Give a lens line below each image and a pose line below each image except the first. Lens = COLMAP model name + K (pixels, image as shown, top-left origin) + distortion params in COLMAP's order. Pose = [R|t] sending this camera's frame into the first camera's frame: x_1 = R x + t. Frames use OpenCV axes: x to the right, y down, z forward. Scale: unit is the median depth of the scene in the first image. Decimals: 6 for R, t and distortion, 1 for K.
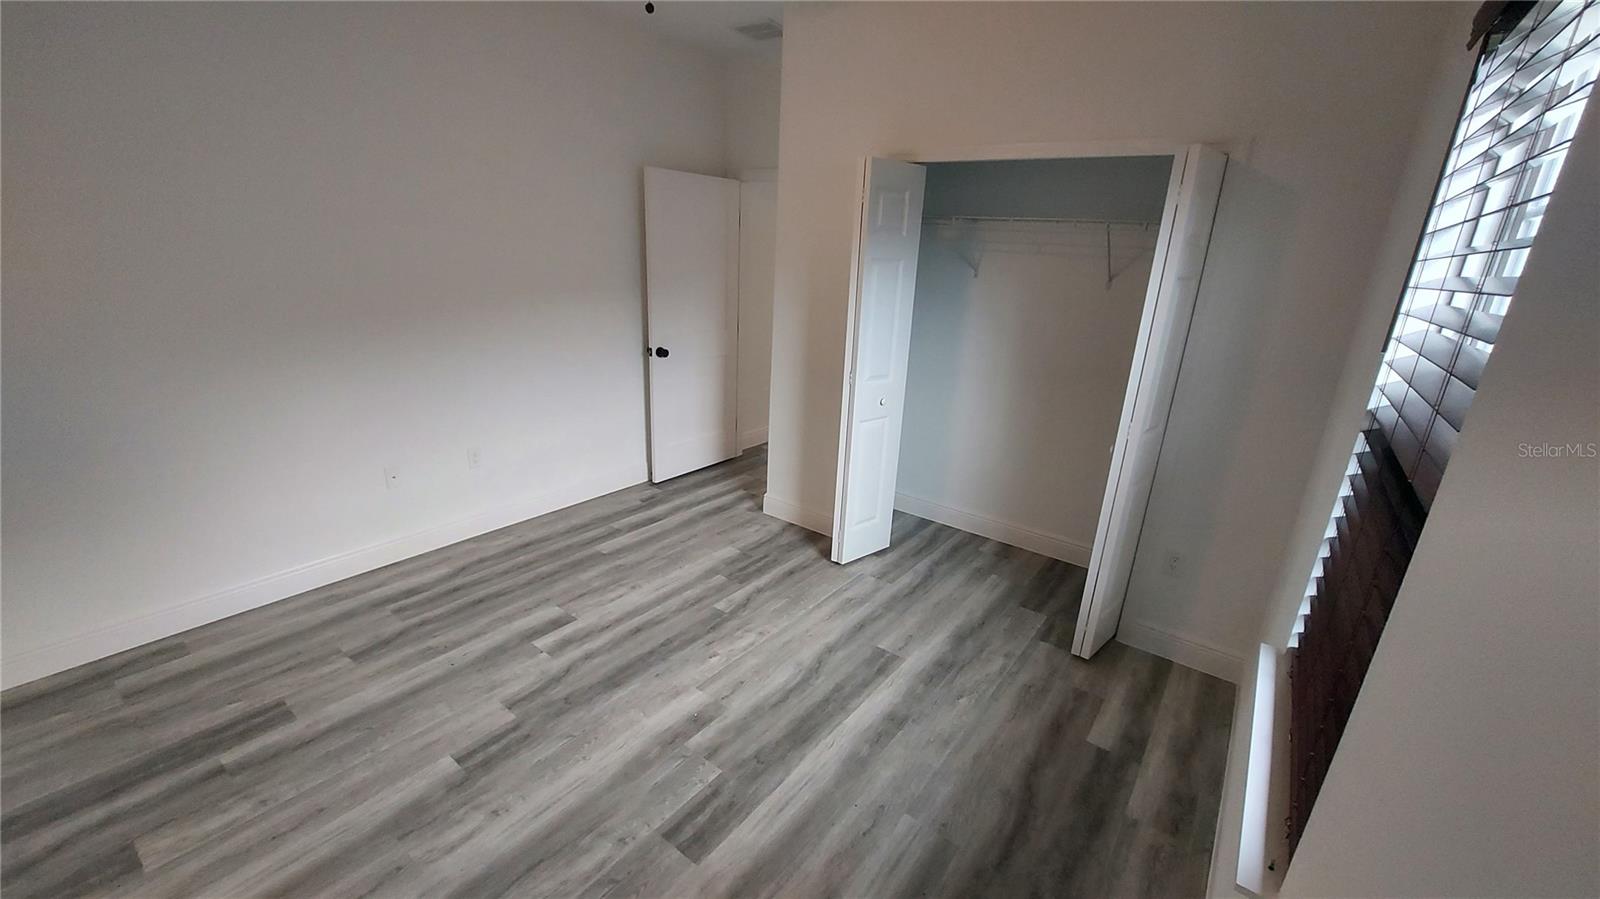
lens RADIAL K [[632.8, 0, 806.6], [0, 632.8, 453.1], [0, 0, 1]] dist [-0.001697, -0.000104]
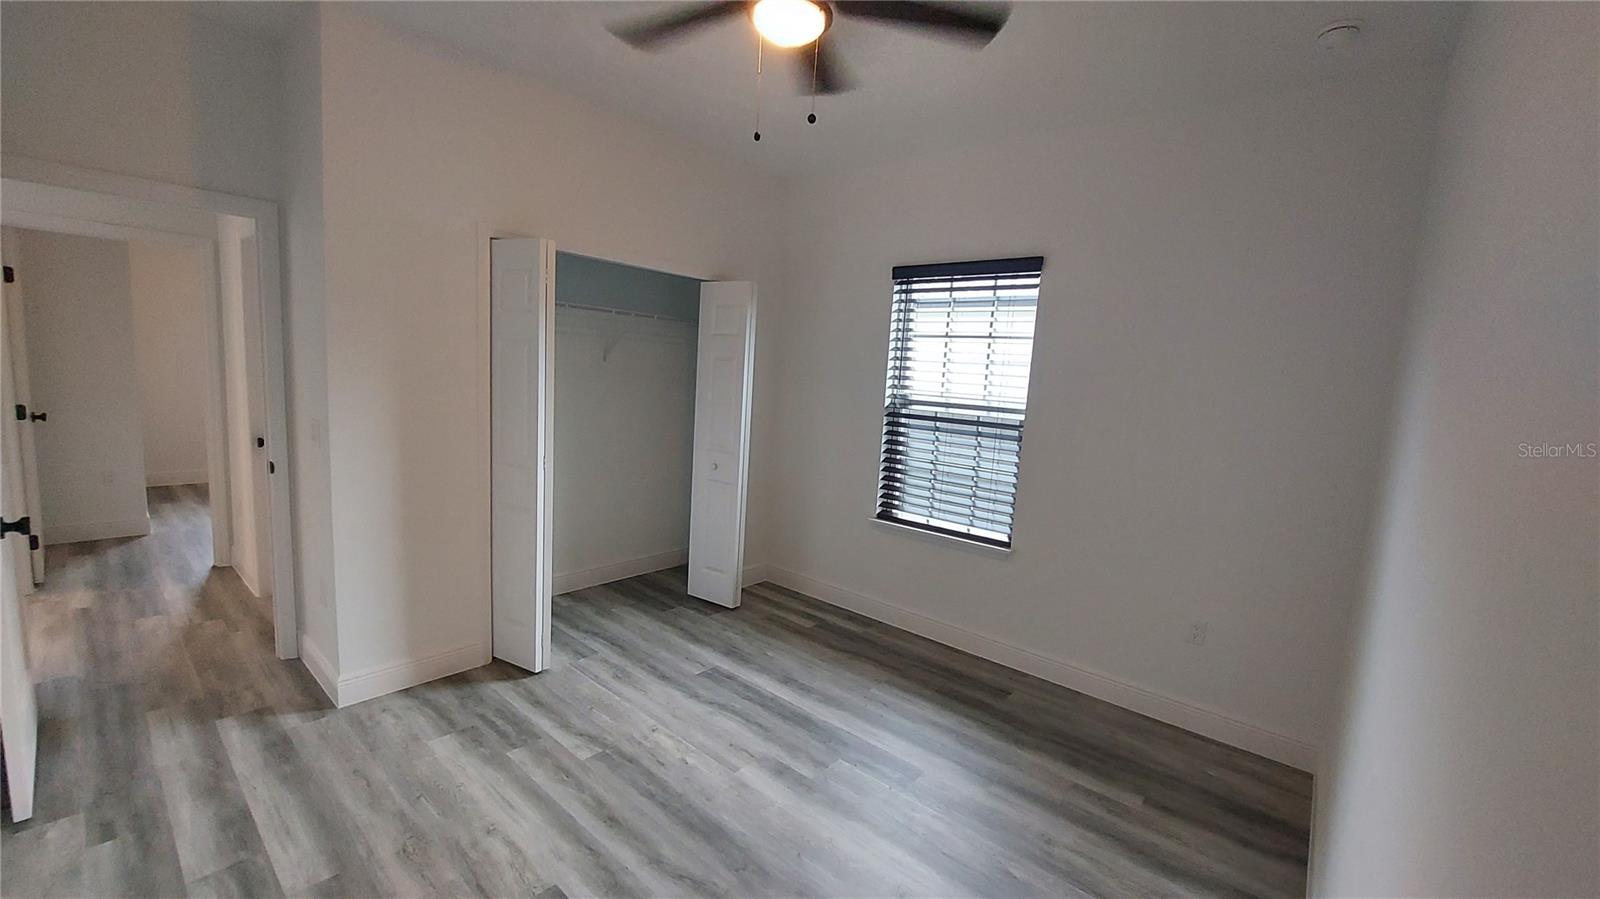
lens RADIAL K [[632.8, 0, 806.6], [0, 632.8, 453.1], [0, 0, 1]] dist [-0.001697, -0.000104]
pose [[0.072733, -0.174415, 0.981982, -0.844940], [0.254582, 0.955220, 0.150805, -0.178291], [-0.964312, 0.239027, 0.113879, 0.539147]]
